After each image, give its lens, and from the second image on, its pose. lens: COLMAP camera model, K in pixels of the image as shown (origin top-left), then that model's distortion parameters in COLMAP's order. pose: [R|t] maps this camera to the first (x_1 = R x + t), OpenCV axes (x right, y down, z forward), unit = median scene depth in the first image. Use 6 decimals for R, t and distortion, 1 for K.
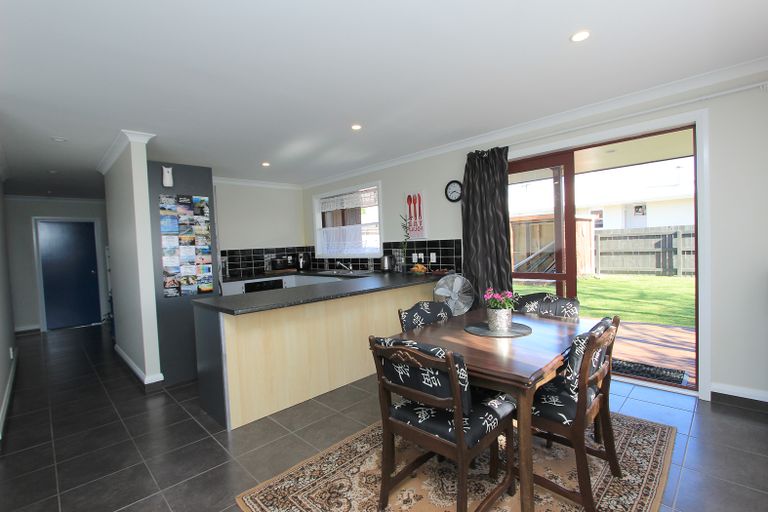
lens RADIAL K [[355.7, 0, 385.4], [0, 355.7, 258.0], [0, 0, 1]] dist [-0.014171, 0.000173]
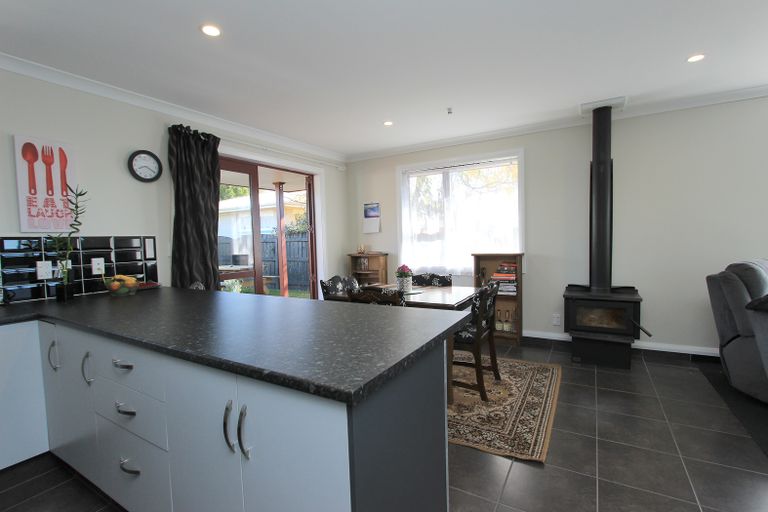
lens RADIAL K [[355.7, 0, 383.5], [0, 355.7, 259.3], [0, 0, 1]] dist [-0.014171, 0.000173]
pose [[-0.248831, -0.006035, 0.968528, -0.635619], [0.076862, 0.996704, 0.025958, 0.009623], [-0.965492, 0.080902, -0.247547, 0.805172]]
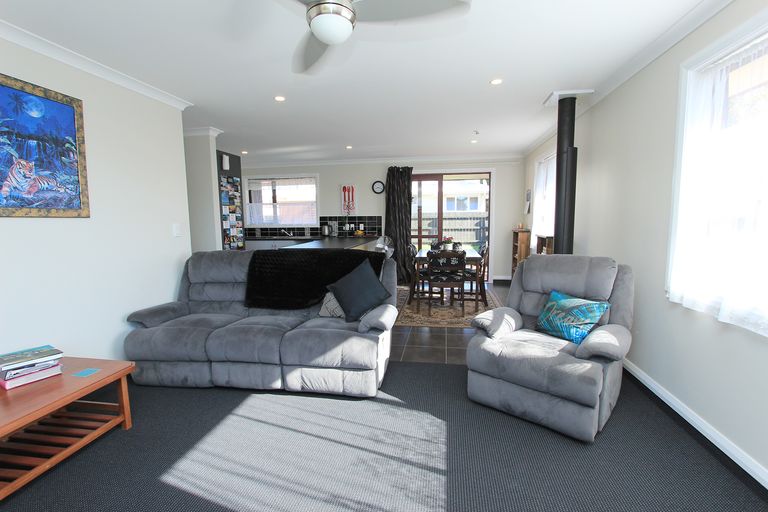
lens RADIAL K [[355.7, 0, 383.9], [0, 355.7, 255.4], [0, 0, 1]] dist [-0.014171, 0.000173]
pose [[0.816845, -0.028401, 0.576158, -0.837079], [-0.000793, 0.998731, 0.050356, 0.054504], [-0.576857, -0.041590, 0.815786, -0.443879]]
